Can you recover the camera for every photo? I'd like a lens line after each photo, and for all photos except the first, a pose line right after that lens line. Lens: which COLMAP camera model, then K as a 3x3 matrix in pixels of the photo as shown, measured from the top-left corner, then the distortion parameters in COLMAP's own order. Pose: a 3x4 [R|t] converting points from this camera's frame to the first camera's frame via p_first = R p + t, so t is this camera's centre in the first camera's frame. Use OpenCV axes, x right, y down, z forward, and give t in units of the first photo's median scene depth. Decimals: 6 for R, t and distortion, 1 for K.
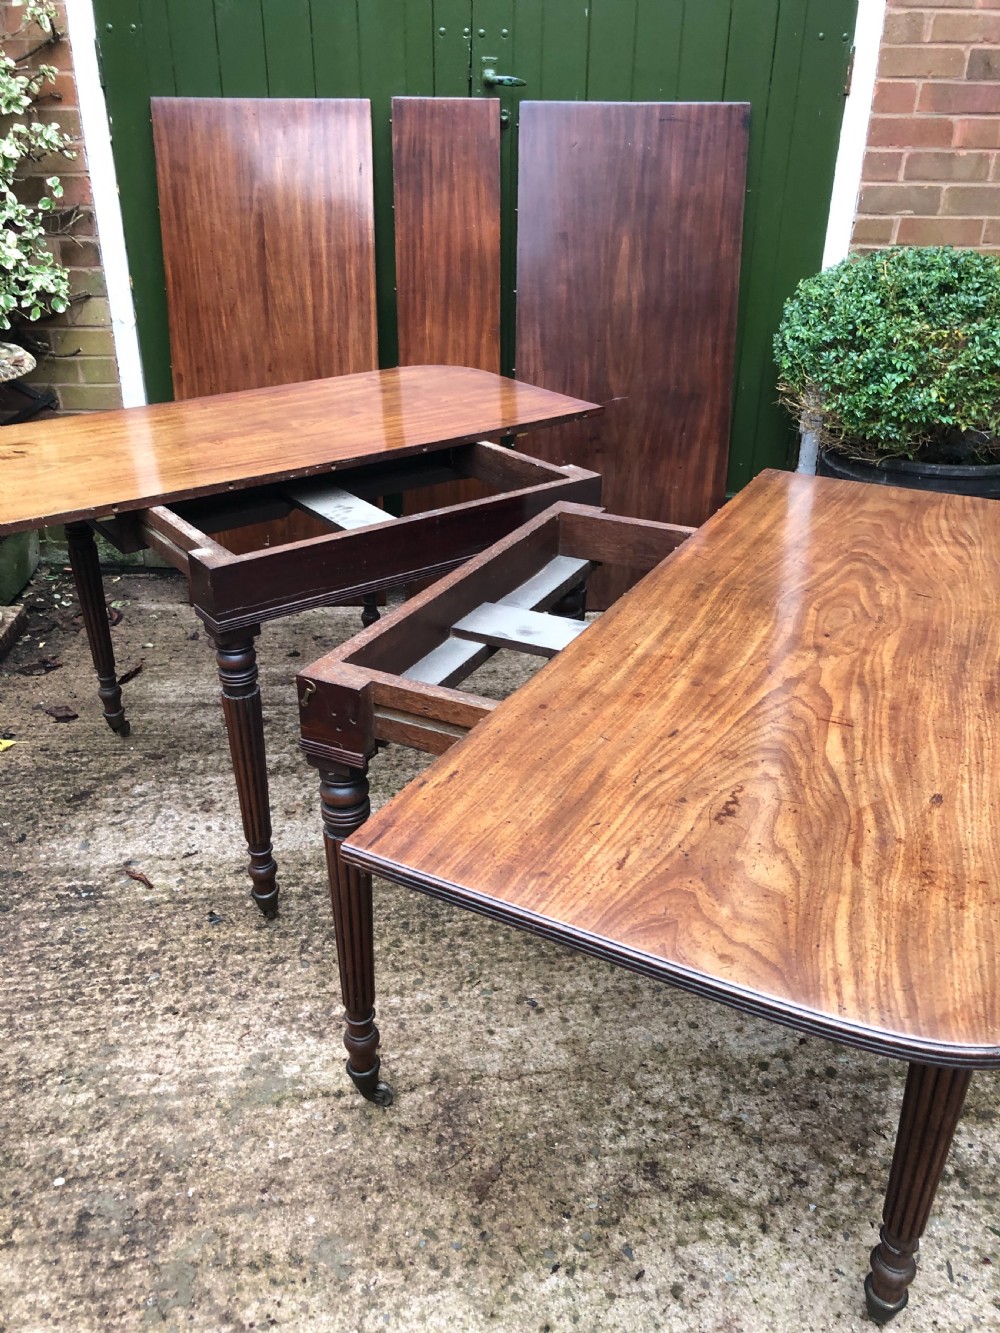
lens RADIAL K [[1090.9, 0, 489.0], [0, 1090.9, 659.7], [0, 0, 1]] dist [0.001948, 0.018595]
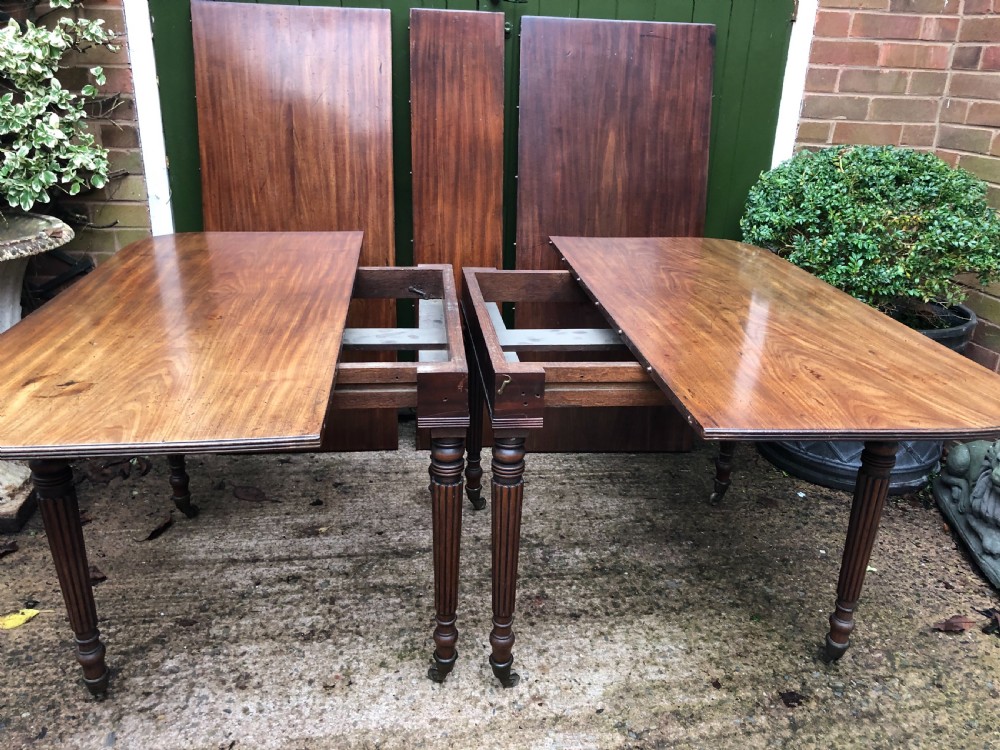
lens RADIAL K [[818.4, 0, 504.9], [0, 818.4, 372.0], [0, 0, 1]] dist [0.001948, 0.018595]
pose [[0.995213, -0.006414, 0.097515, -0.075832], [0.015449, 0.995622, -0.092189, -0.057544], [-0.096496, 0.093254, 0.990955, 0.179828]]
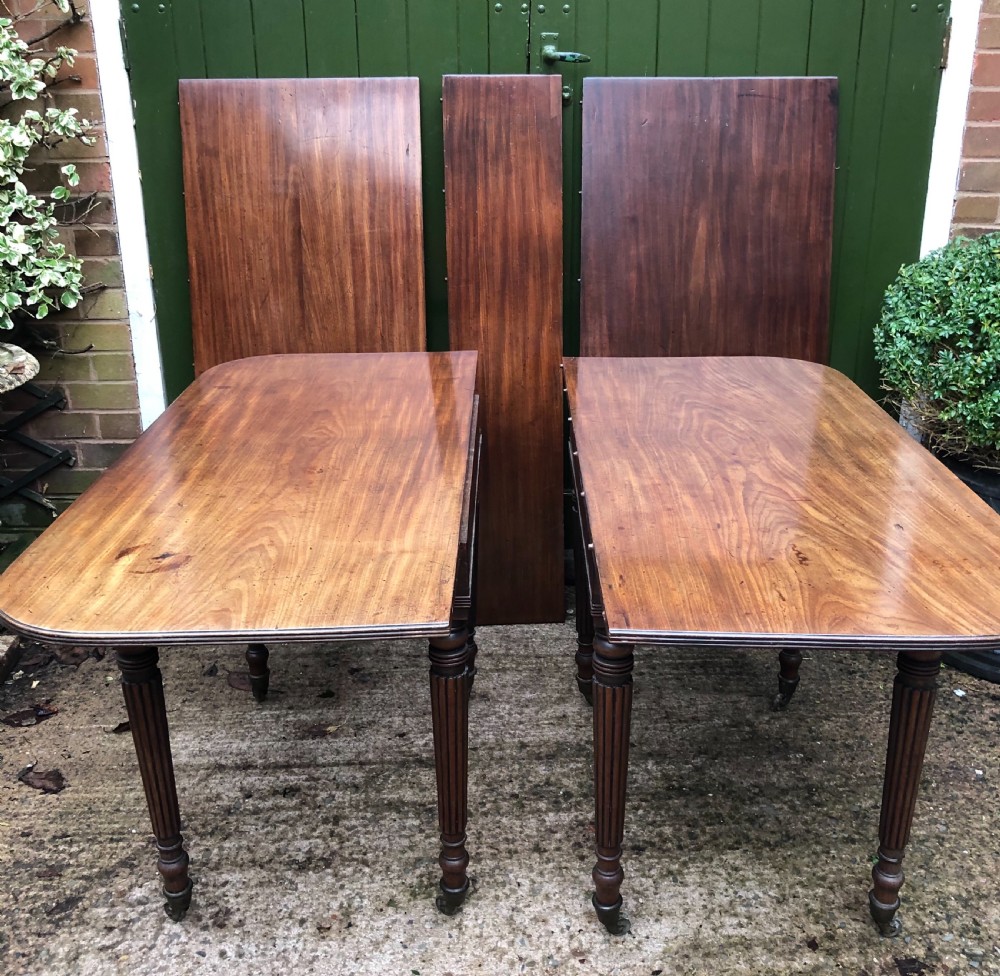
lens RADIAL K [[1109.0, 0, 509.3], [0, 1109.0, 474.9], [0, 0, 1]] dist [0.010576, 0.000000]
pose [[0.999938, -0.008913, -0.006746, -0.030076], [0.008070, 0.993209, -0.116067, -0.076146], [0.007734, 0.116005, 0.993219, 0.119886]]
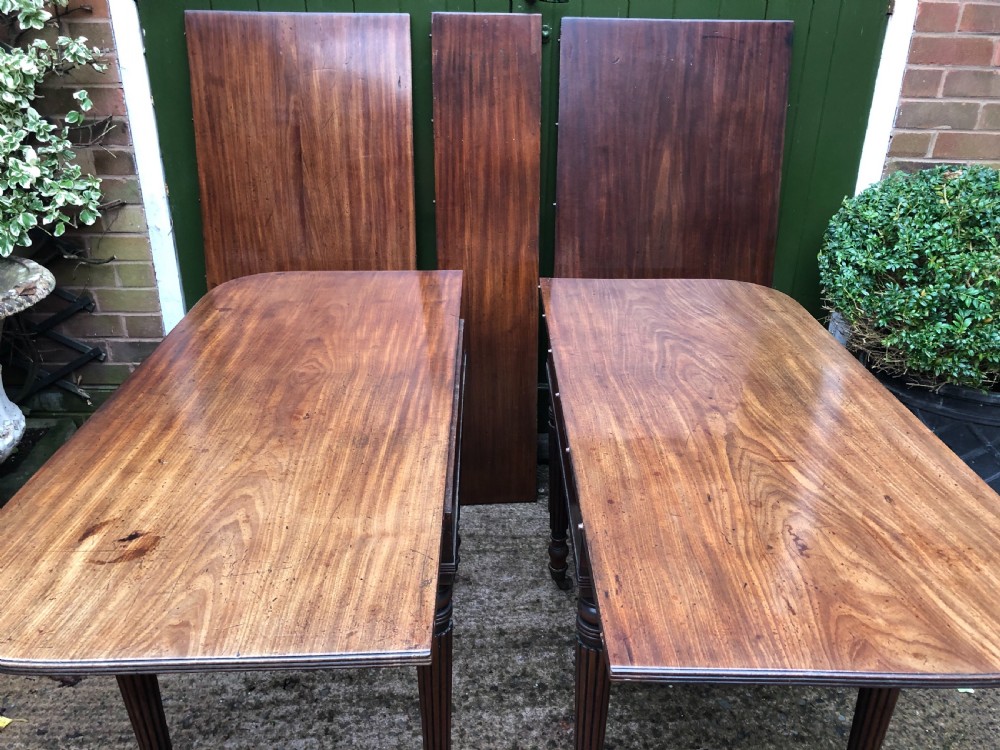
lens RADIAL K [[818.4, 0, 508.5], [0, 818.4, 374.0], [0, 0, 1]] dist [0.001948, 0.018595]
pose [[0.999749, -0.001019, 0.022370, -0.036527], [0.001901, 0.999220, -0.039455, -0.159853], [-0.022313, 0.039487, 0.998971, 0.274214]]
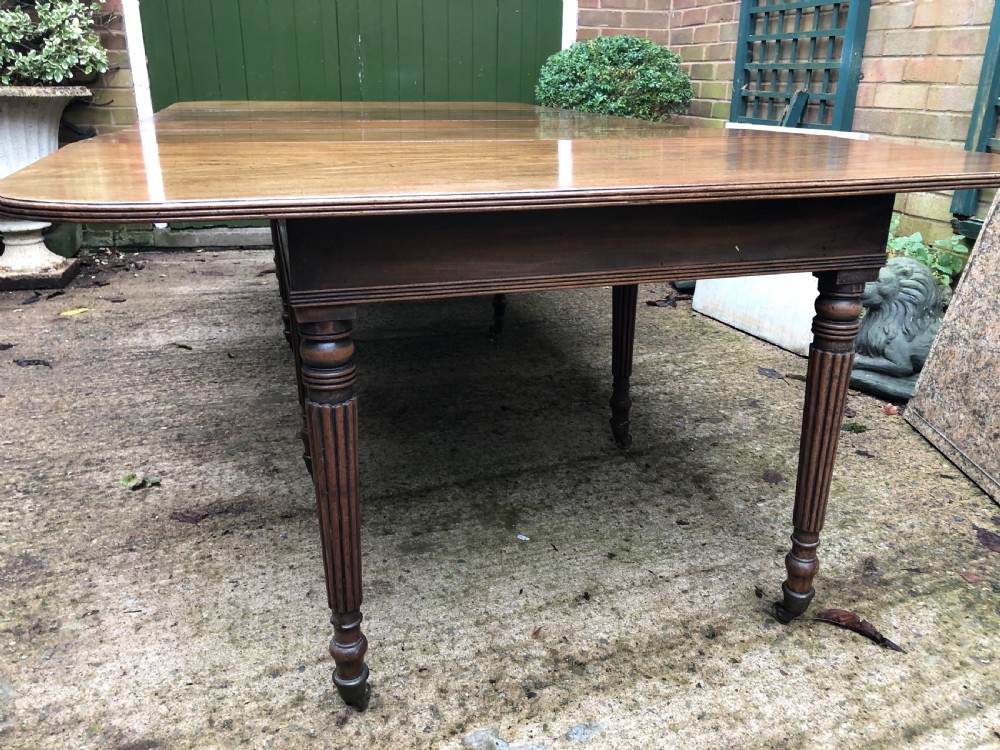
lens RADIAL K [[818.4, 0, 503.1], [0, 818.4, 370.8], [0, 0, 1]] dist [0.001948, 0.018595]
pose [[0.986468, -0.048590, 0.156589, -0.020591], [0.065714, 0.992182, -0.106100, 0.296247], [-0.150209, 0.114955, 0.981948, -0.238698]]
